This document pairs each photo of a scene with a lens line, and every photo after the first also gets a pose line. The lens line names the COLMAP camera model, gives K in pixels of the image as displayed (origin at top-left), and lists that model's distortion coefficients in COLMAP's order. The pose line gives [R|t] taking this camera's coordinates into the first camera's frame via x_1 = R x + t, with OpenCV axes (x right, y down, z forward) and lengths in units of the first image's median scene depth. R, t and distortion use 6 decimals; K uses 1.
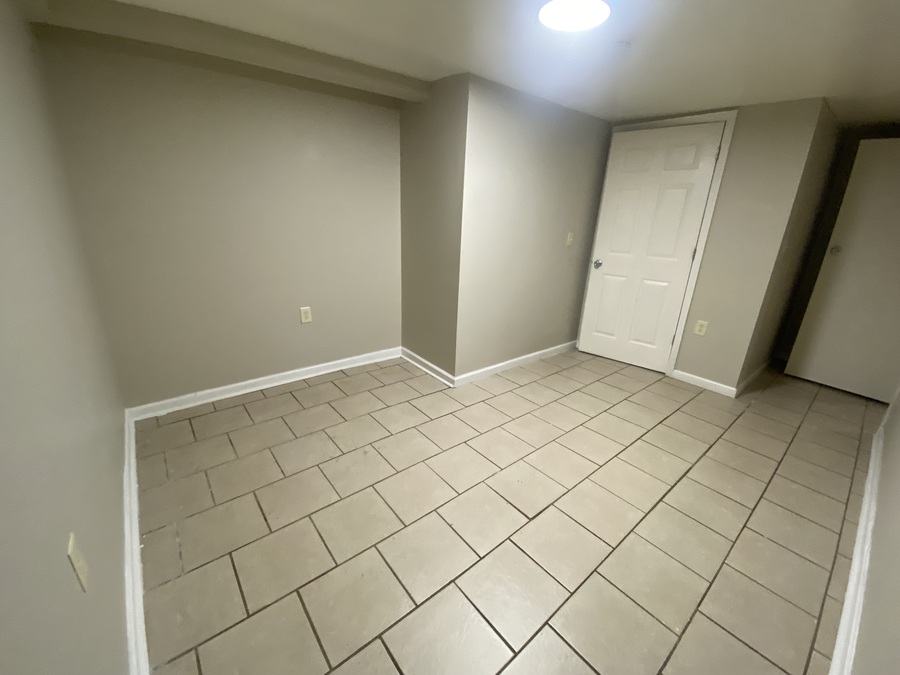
lens RADIAL K [[364.9, 0, 448.9], [0, 364.9, 338.2], [0, 0, 1]] dist [0.024901, -0.021822]
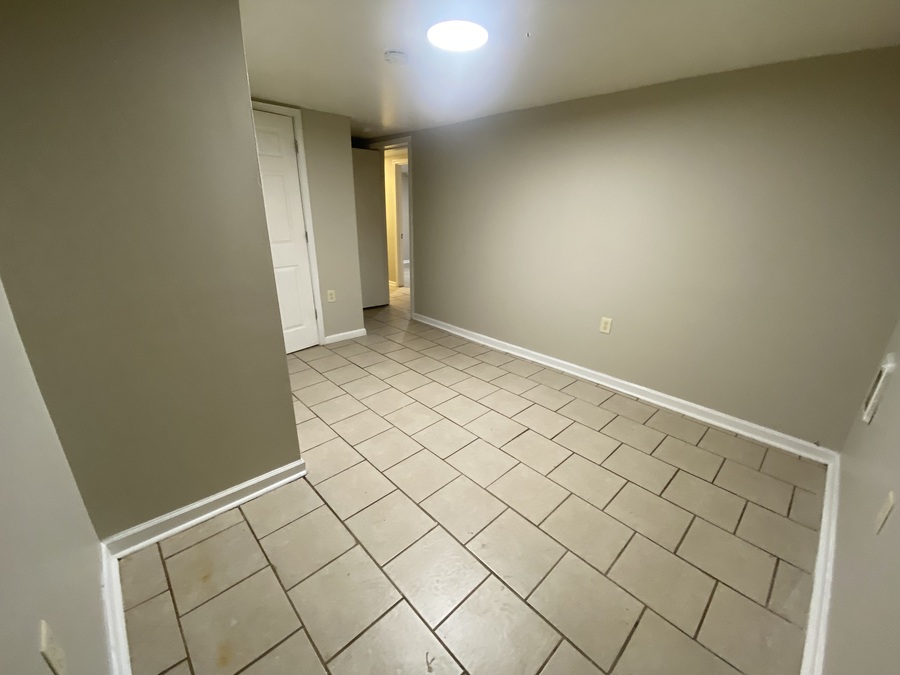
lens RADIAL K [[364.9, 0, 448.9], [0, 364.9, 338.2], [0, 0, 1]] dist [0.024901, -0.021822]
pose [[-0.081596, -0.370456, 0.925259, -0.558279], [0.302013, 0.875516, 0.377173, -0.263414], [-0.949805, 0.310216, 0.040444, 0.672777]]
